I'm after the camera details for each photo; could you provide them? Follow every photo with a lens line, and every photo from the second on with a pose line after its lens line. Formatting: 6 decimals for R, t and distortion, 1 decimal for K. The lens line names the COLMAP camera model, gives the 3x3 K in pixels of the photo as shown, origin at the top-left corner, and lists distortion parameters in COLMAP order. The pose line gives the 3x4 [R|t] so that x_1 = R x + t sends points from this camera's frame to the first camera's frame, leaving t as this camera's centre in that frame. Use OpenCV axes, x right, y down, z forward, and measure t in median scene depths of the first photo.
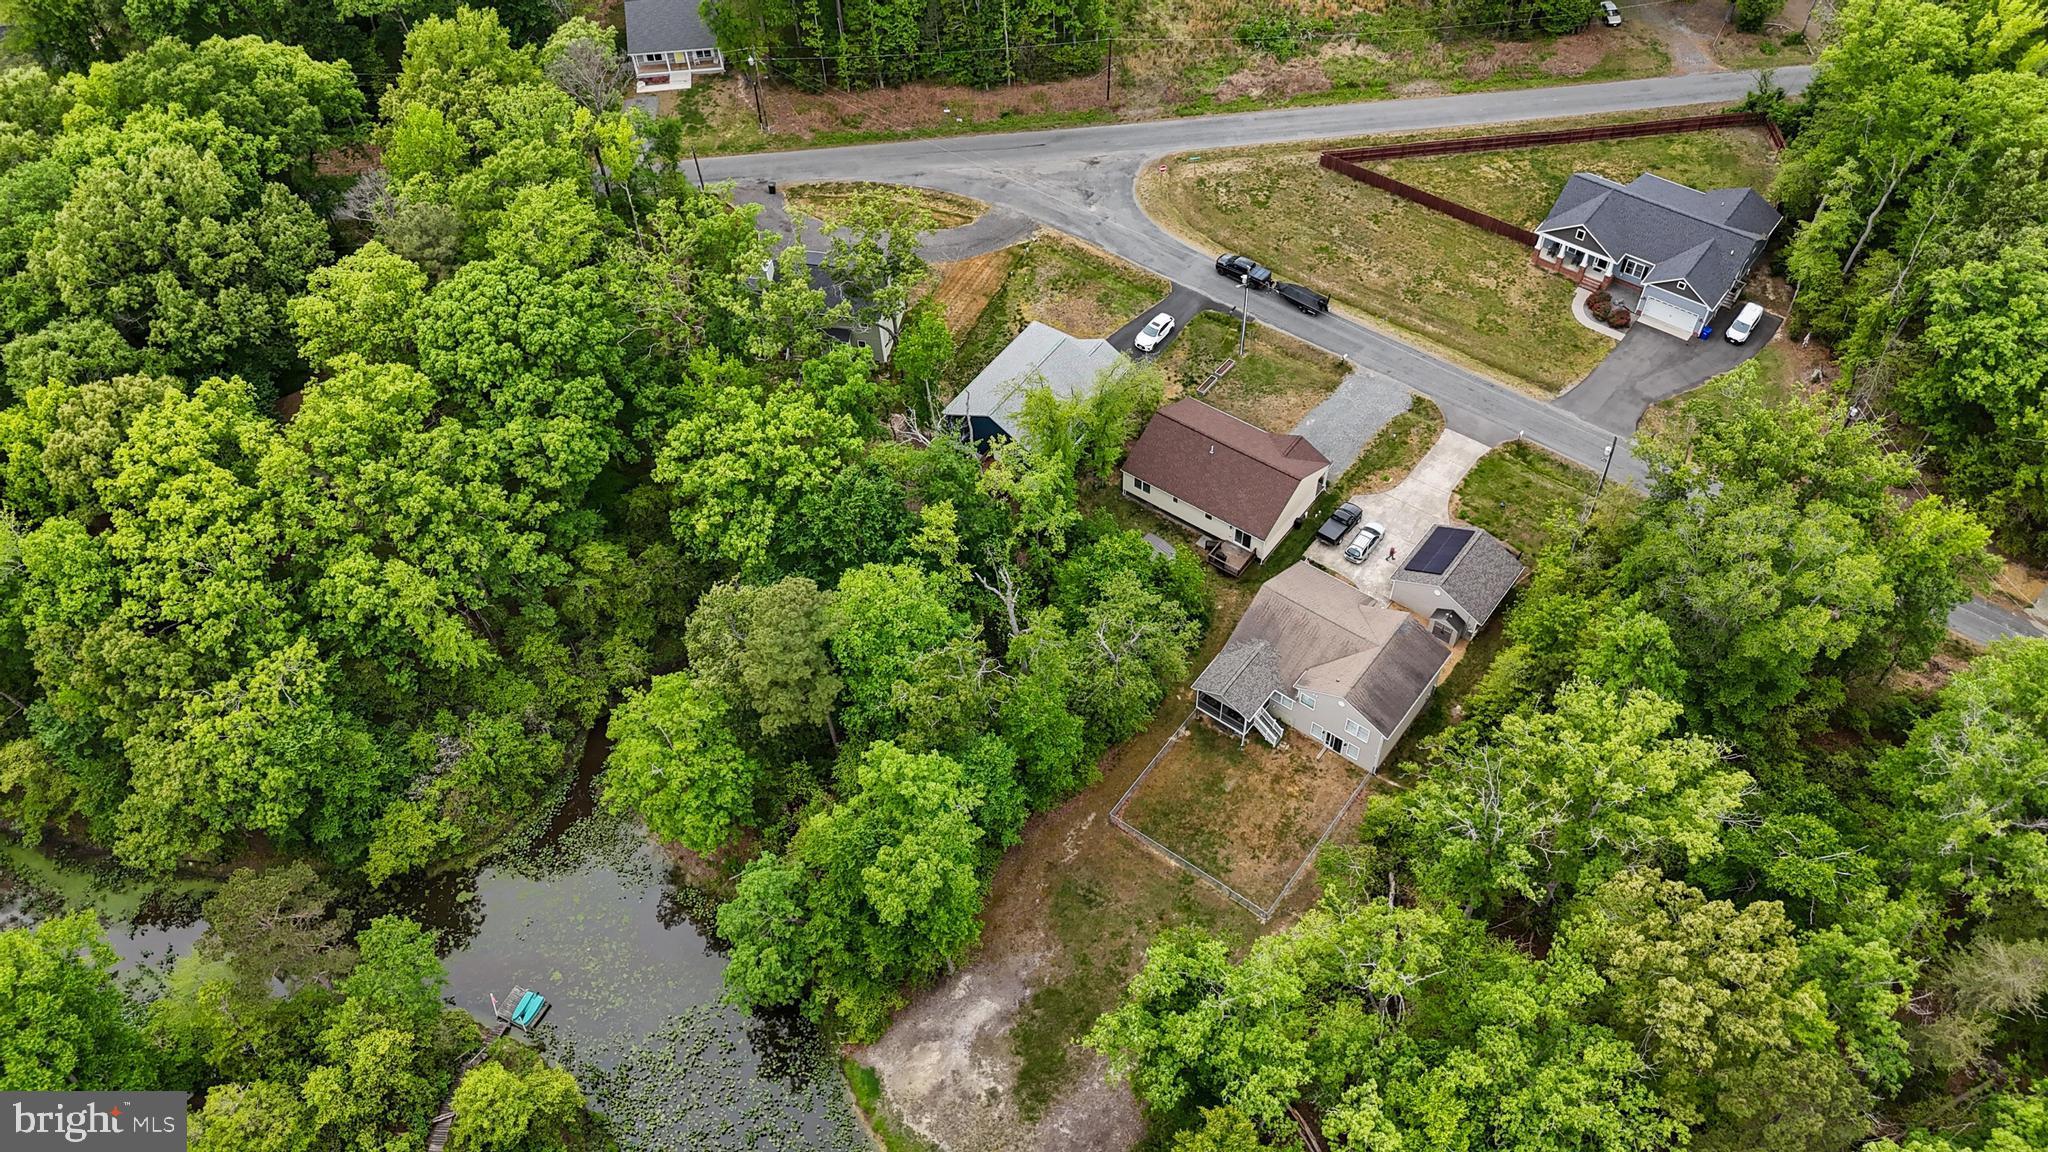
lens RADIAL K [[1517.0, 0, 1028.4], [0, 1517.0, 574.8], [0, 0, 1]] dist [0.077488, -0.081381]
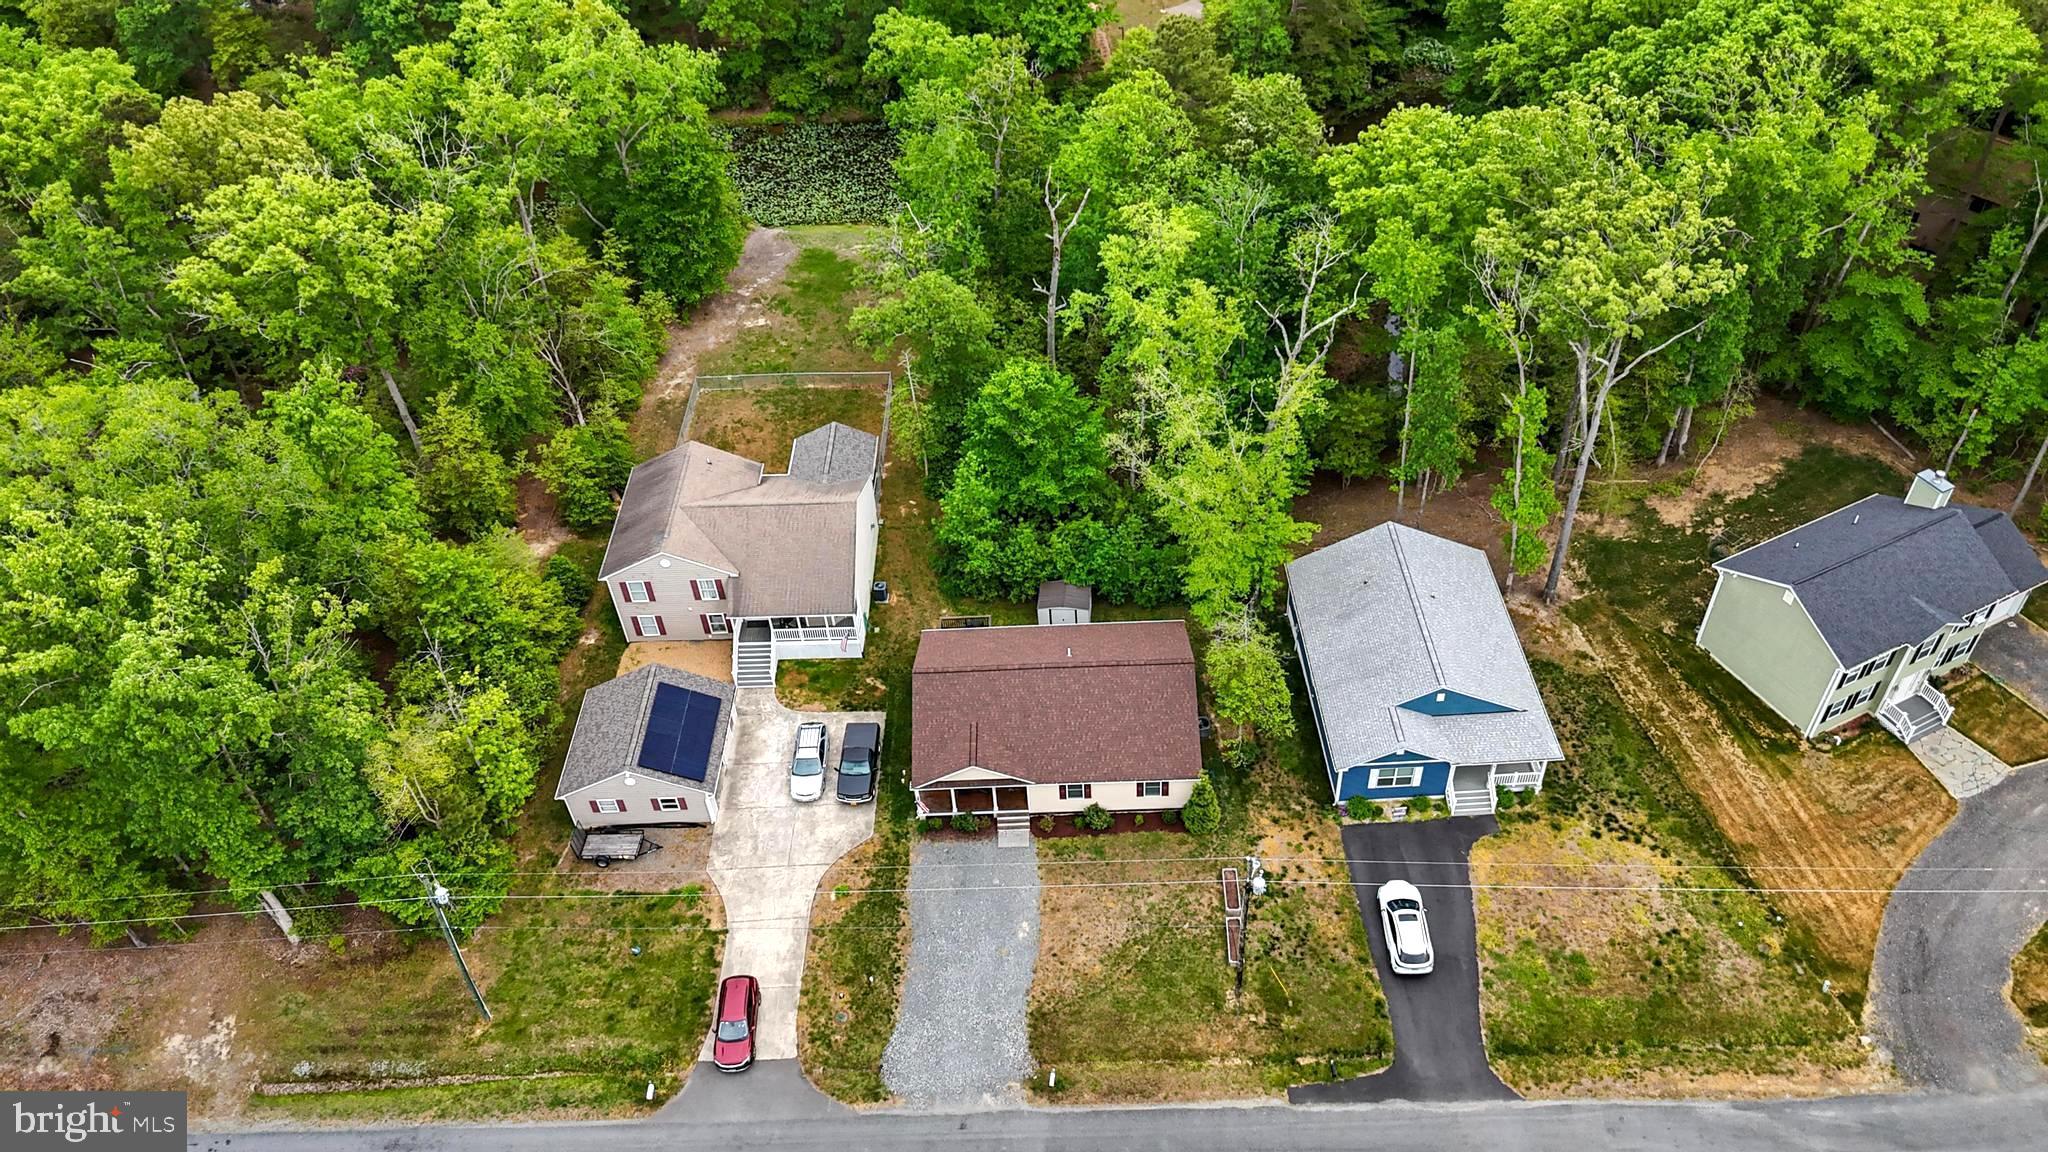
lens RADIAL K [[1517.0, 0, 1028.4], [0, 1517.0, 574.8], [0, 0, 1]] dist [0.077488, -0.081381]
pose [[-0.791628, 0.474061, -0.385474, 0.327670], [-0.418538, 0.038897, 0.907366, -0.581552], [0.445140, 0.879632, 0.167621, 0.800865]]
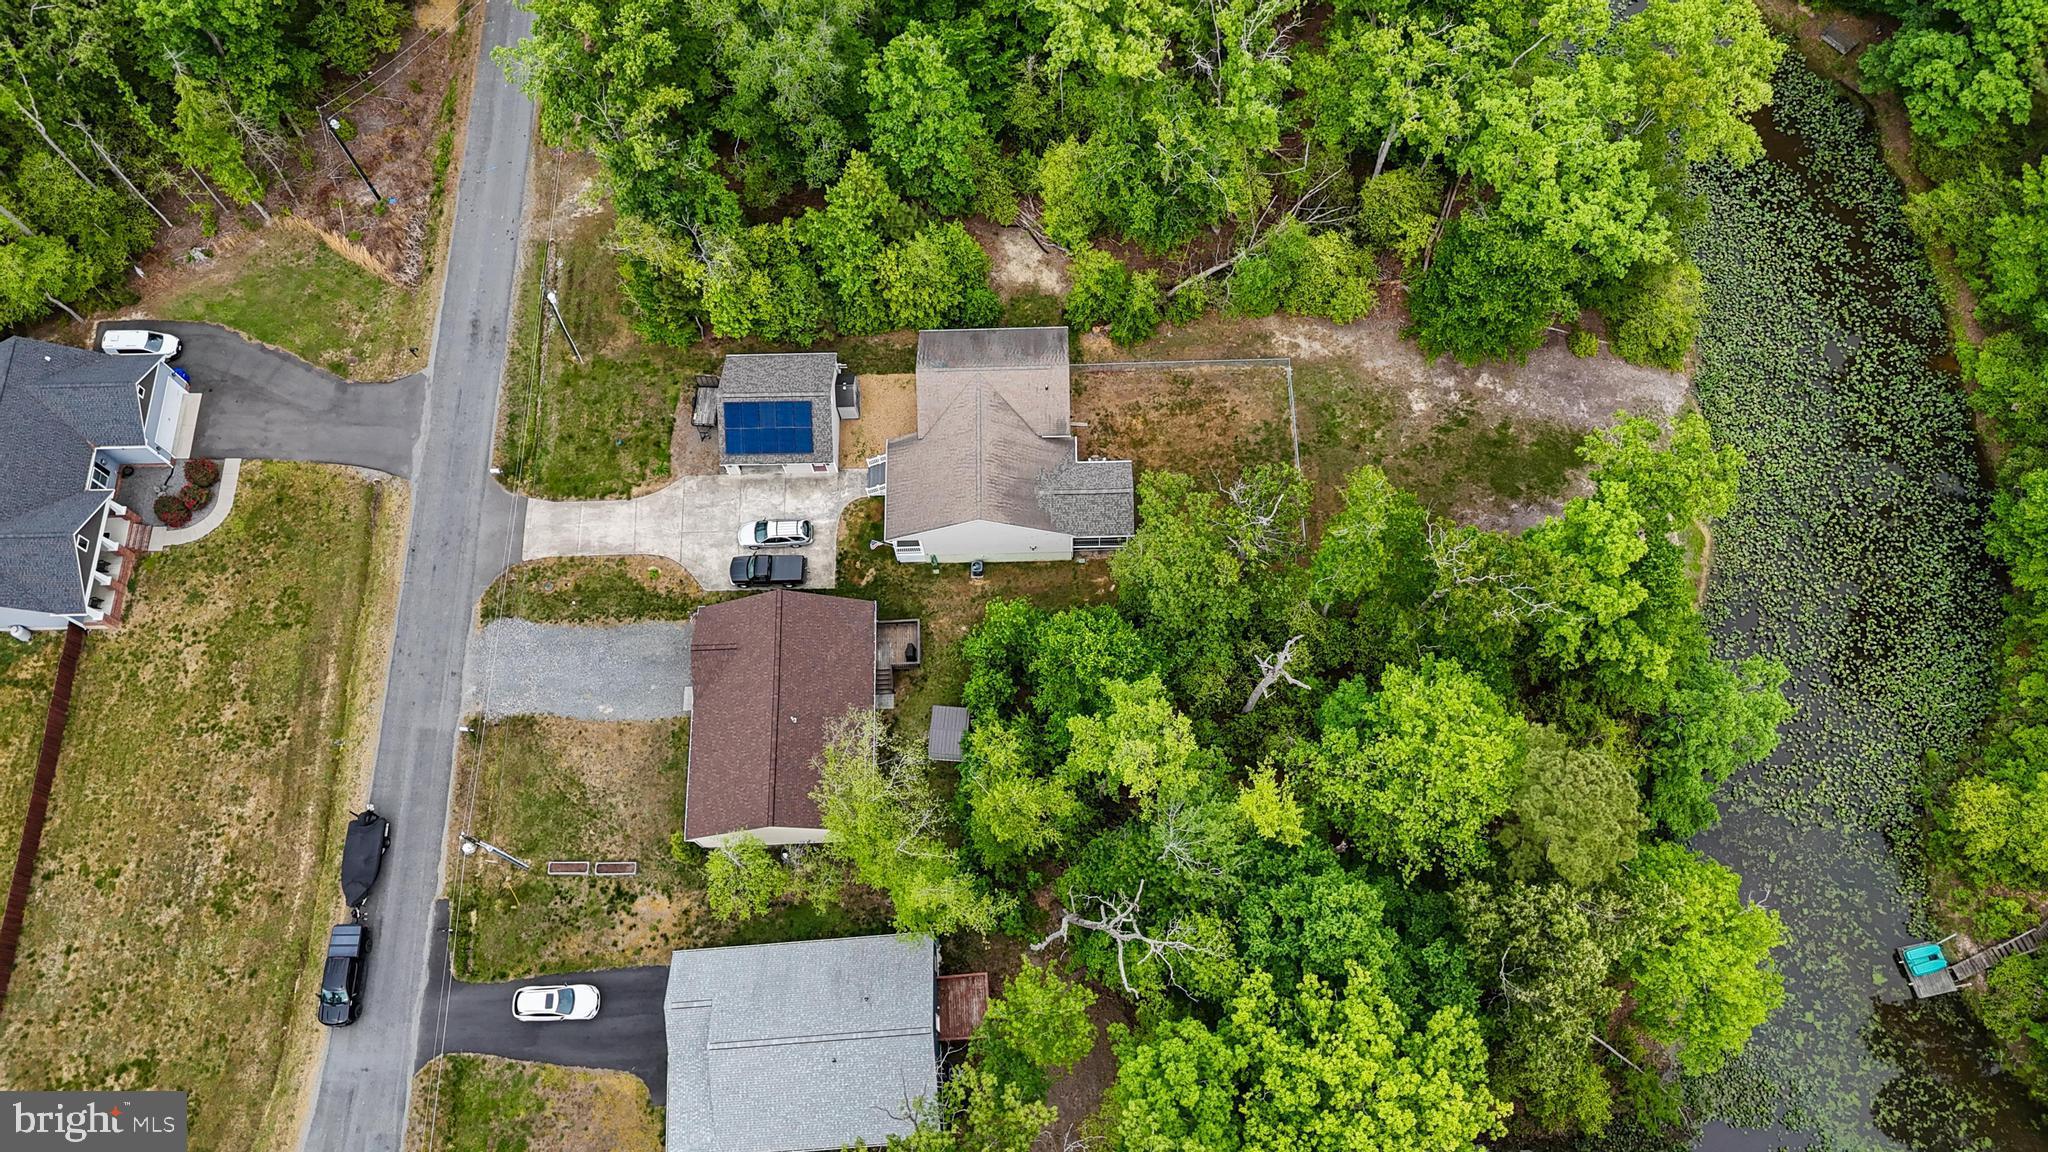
lens RADIAL K [[1517.0, 0, 1028.4], [0, 1517.0, 574.8], [0, 0, 1]] dist [0.077488, -0.081381]
pose [[-0.623373, -0.709593, 0.328458, -0.116529], [0.631216, -0.208754, 0.746986, -0.480665], [-0.461489, 0.672979, 0.578038, 0.470166]]
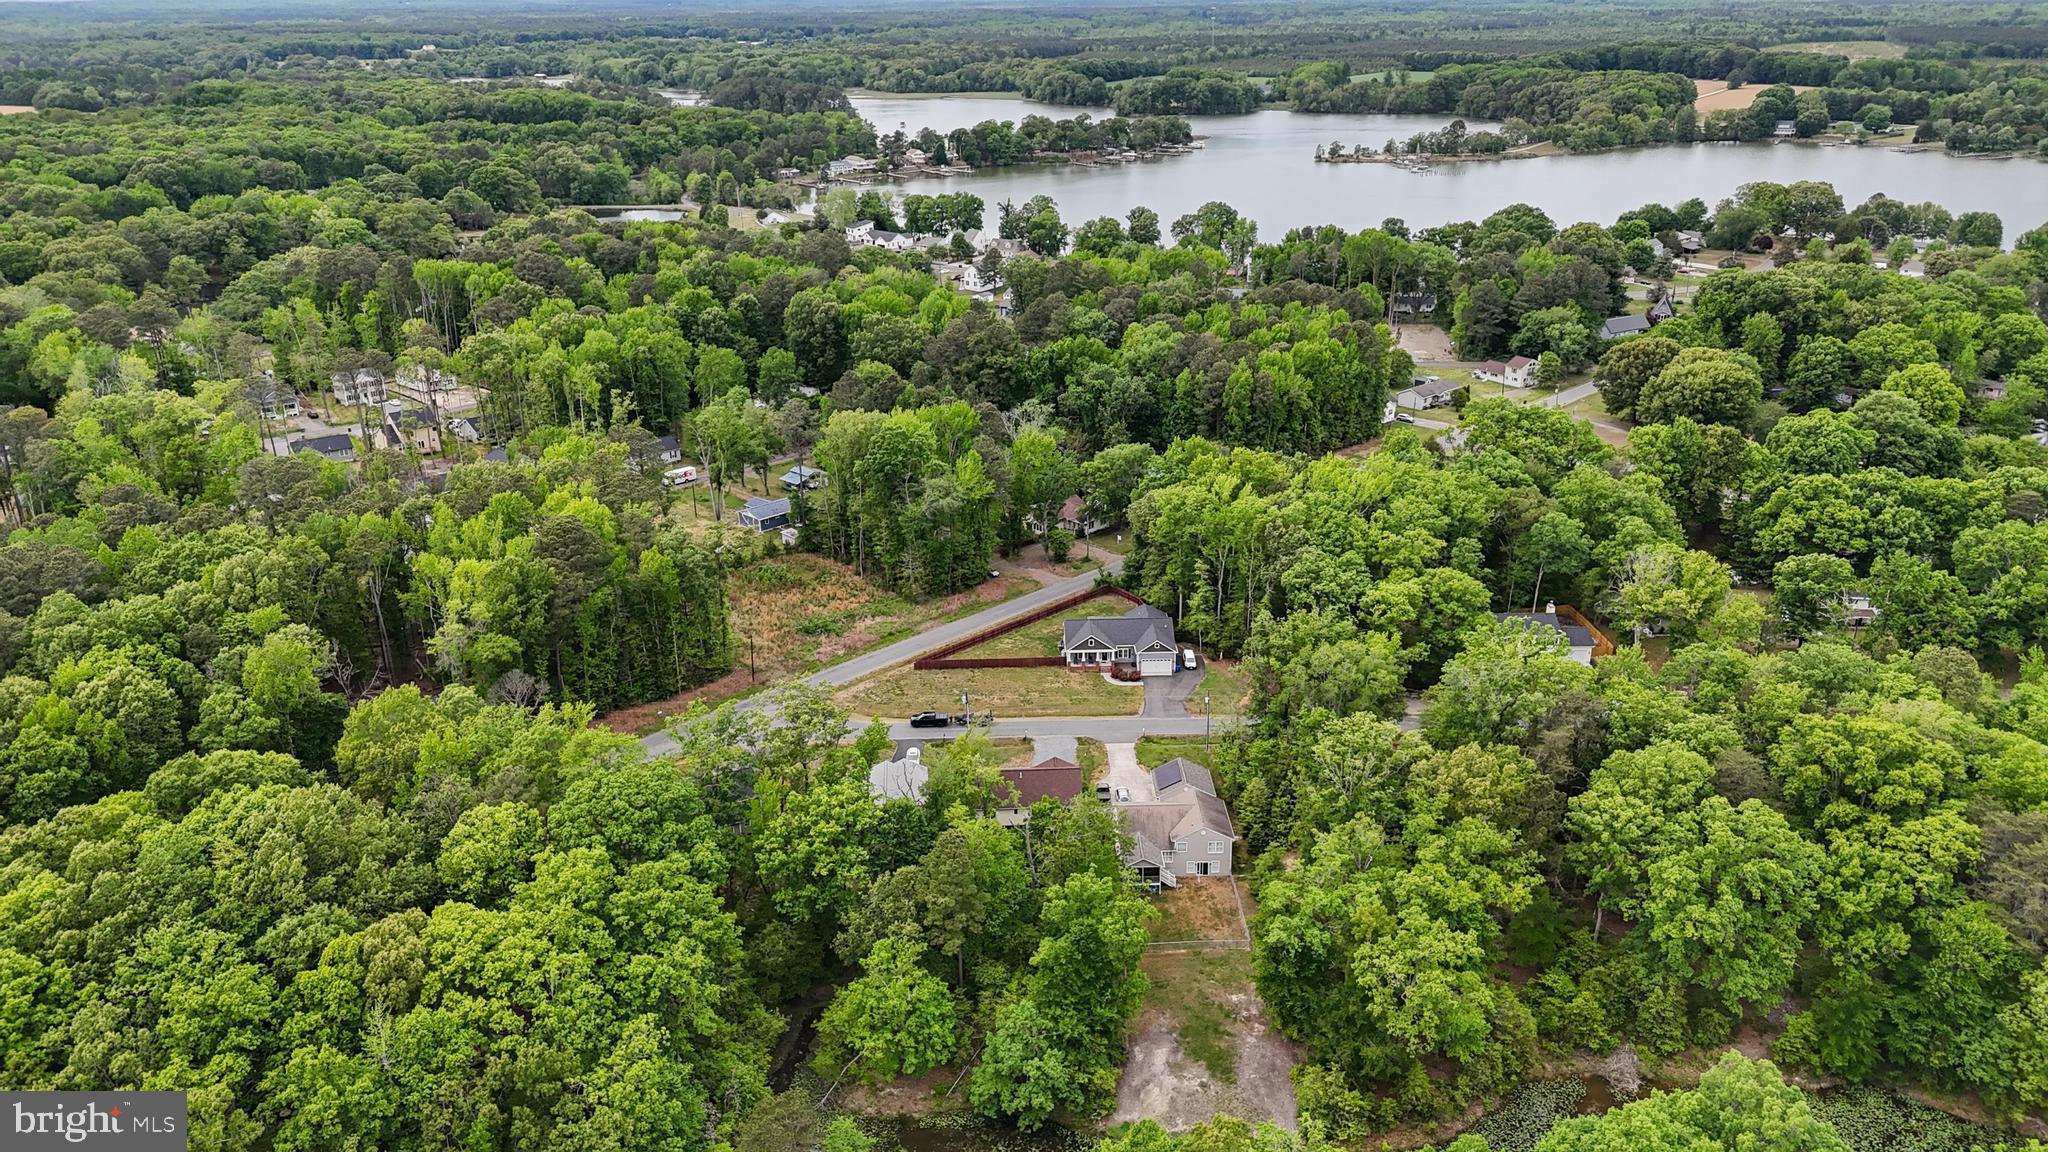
lens RADIAL K [[1517.0, 0, 1028.4], [0, 1517.0, 574.8], [0, 0, 1]] dist [0.077488, -0.081381]
pose [[0.773089, -0.206386, 0.599782, -0.715902], [0.480312, 0.808081, -0.341036, 0.268058], [-0.414288, 0.551733, 0.723848, -0.237346]]
